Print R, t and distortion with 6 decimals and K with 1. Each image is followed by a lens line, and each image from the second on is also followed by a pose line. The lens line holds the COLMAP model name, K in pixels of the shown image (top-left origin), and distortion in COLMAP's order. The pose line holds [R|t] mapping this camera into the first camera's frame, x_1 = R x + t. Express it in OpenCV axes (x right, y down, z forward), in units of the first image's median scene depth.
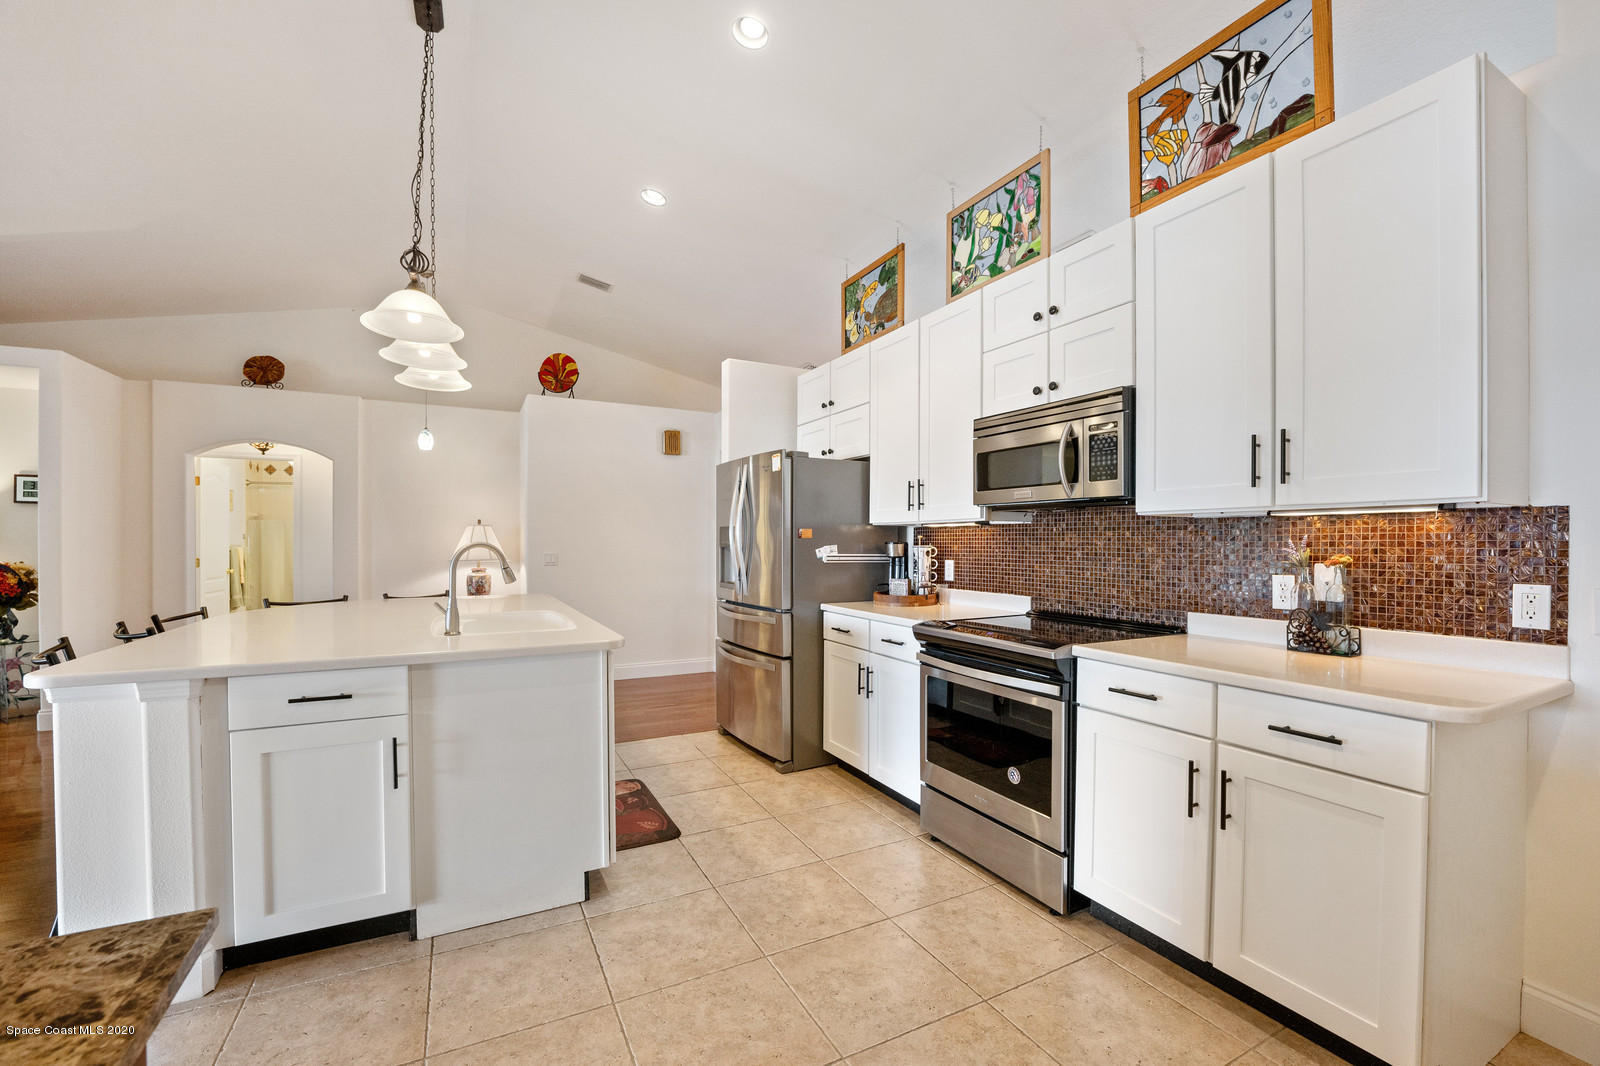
lens RADIAL K [[653.1, 0, 803.1], [0, 653.1, 540.7], [0, 0, 1]] dist [-0.034740, 0.007782]
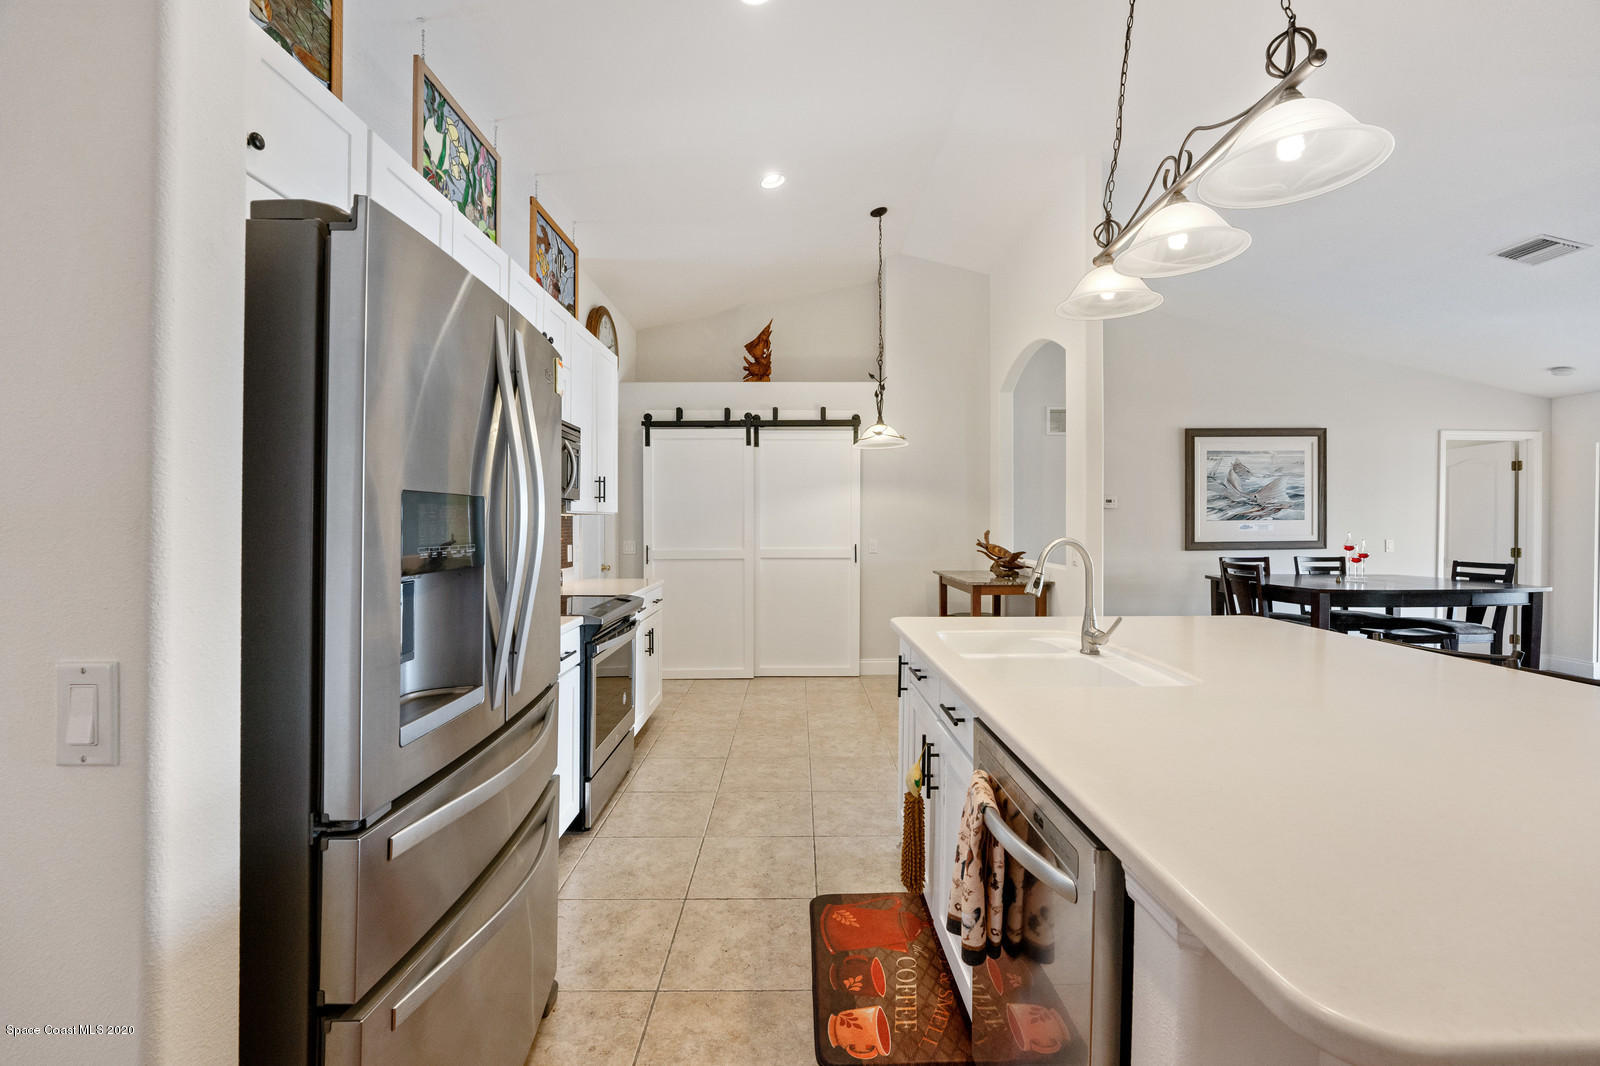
lens RADIAL K [[658.4, 0, 793.3], [0, 658.4, 525.5], [0, 0, 1]] dist [-0.028078, 0.000453]
pose [[-0.883240, -0.002724, 0.468913, -0.516124], [-0.001502, 0.999994, 0.002978, -0.010850], [-0.468919, 0.001926, -0.883239, 1.630262]]
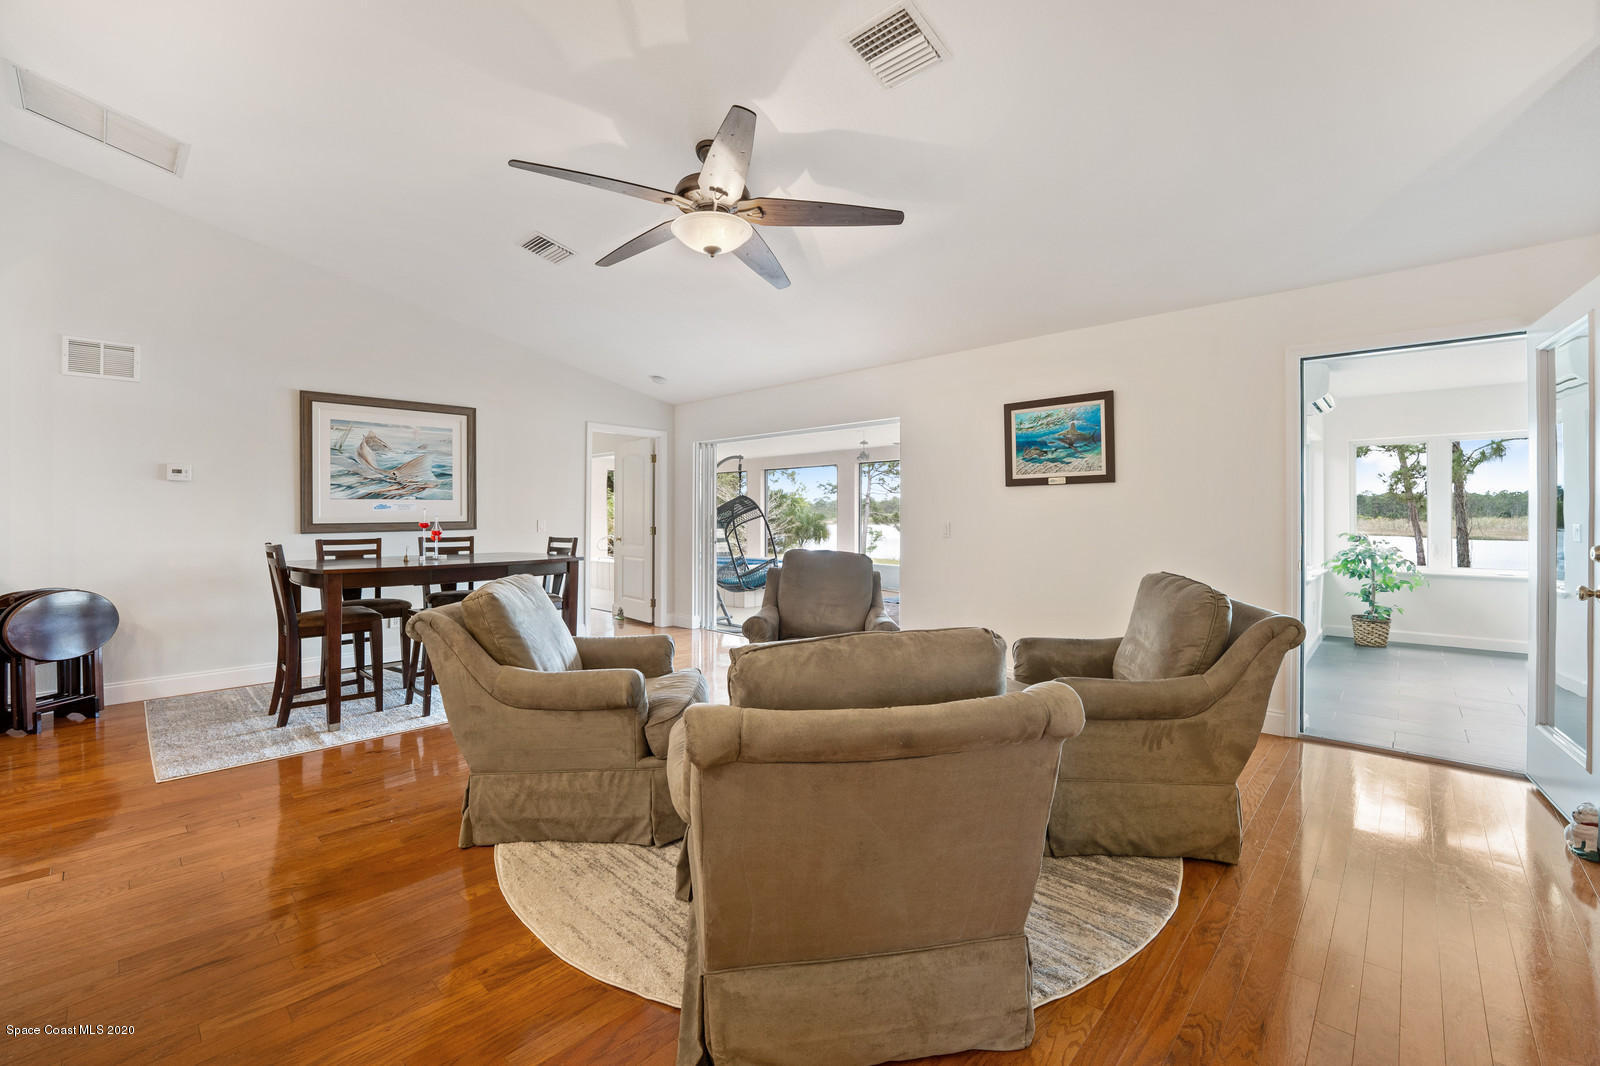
lens RADIAL K [[664.5, 0, 801.5], [0, 664.5, 516.6], [0, 0, 1]] dist [-0.016059, 0.000295]
pose [[-0.944859, 0.000412, -0.327477, -1.273273], [0.001429, 0.999995, -0.002866, 0.030016], [0.327474, -0.003176, -0.944855, 1.365124]]
